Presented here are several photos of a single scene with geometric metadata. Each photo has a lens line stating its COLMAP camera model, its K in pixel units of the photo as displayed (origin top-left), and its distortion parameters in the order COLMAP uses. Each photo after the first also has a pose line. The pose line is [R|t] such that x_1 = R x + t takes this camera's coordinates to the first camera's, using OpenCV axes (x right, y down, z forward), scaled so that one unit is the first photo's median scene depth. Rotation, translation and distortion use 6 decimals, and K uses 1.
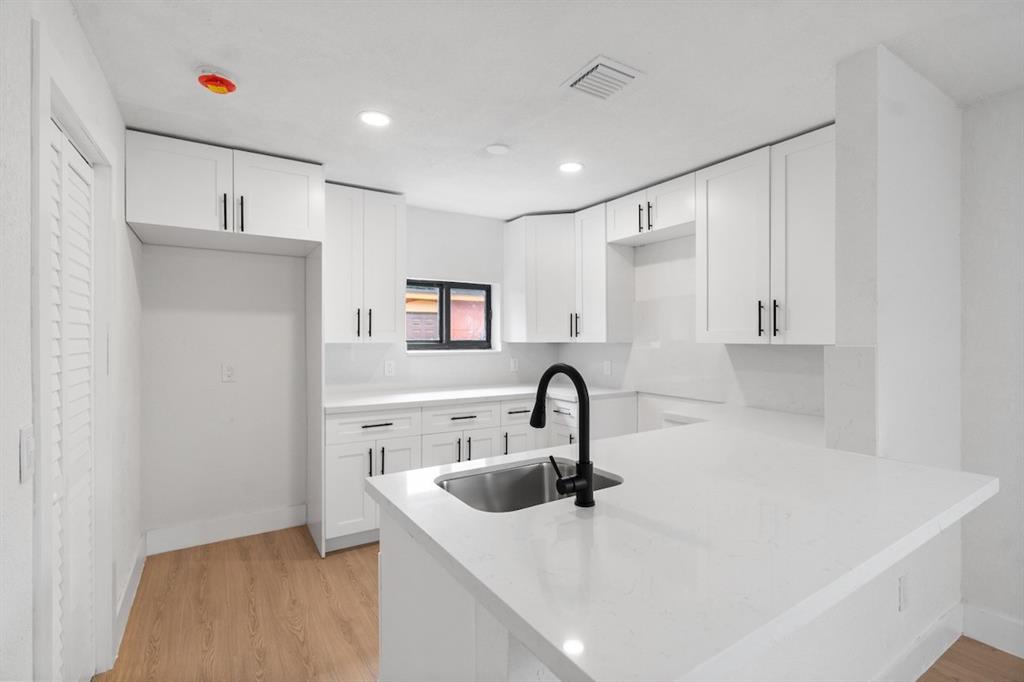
lens RADIAL K [[462.2, 0, 507.4], [0, 462.2, 336.0], [0, 0, 1]] dist [-0.001647, 0.003689]
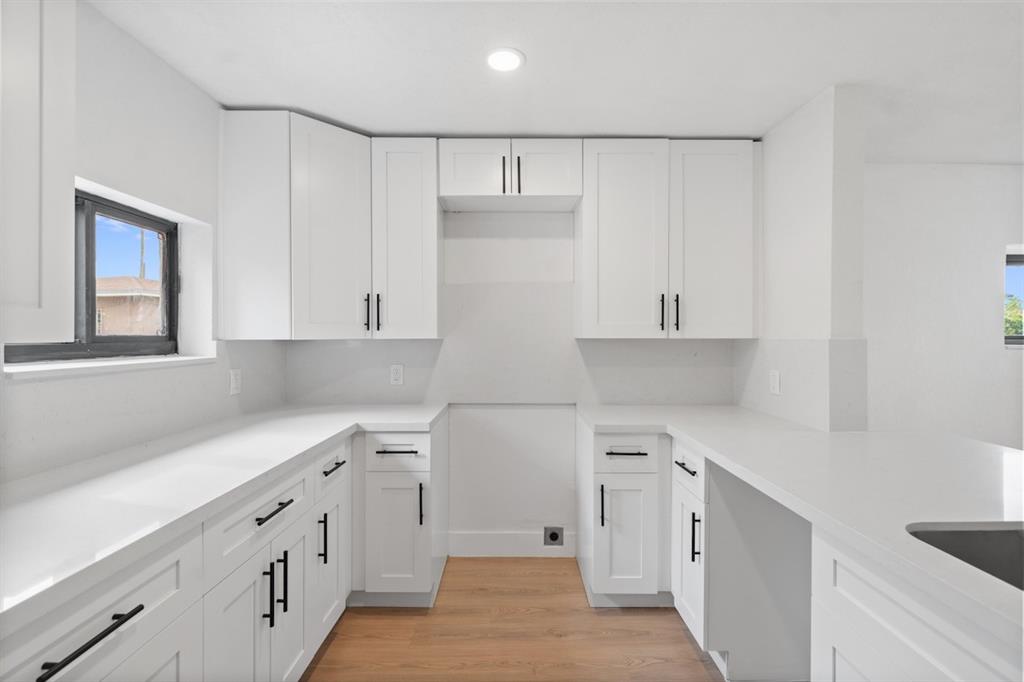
lens RADIAL K [[462.2, 0, 507.4], [0, 462.2, 336.0], [0, 0, 1]] dist [-0.001647, 0.003689]
pose [[0.532853, -0.003537, 0.846201, -0.317969], [-0.005028, 0.999960, 0.007346, 0.004498], [-0.846193, -0.008169, 0.532814, 0.526193]]
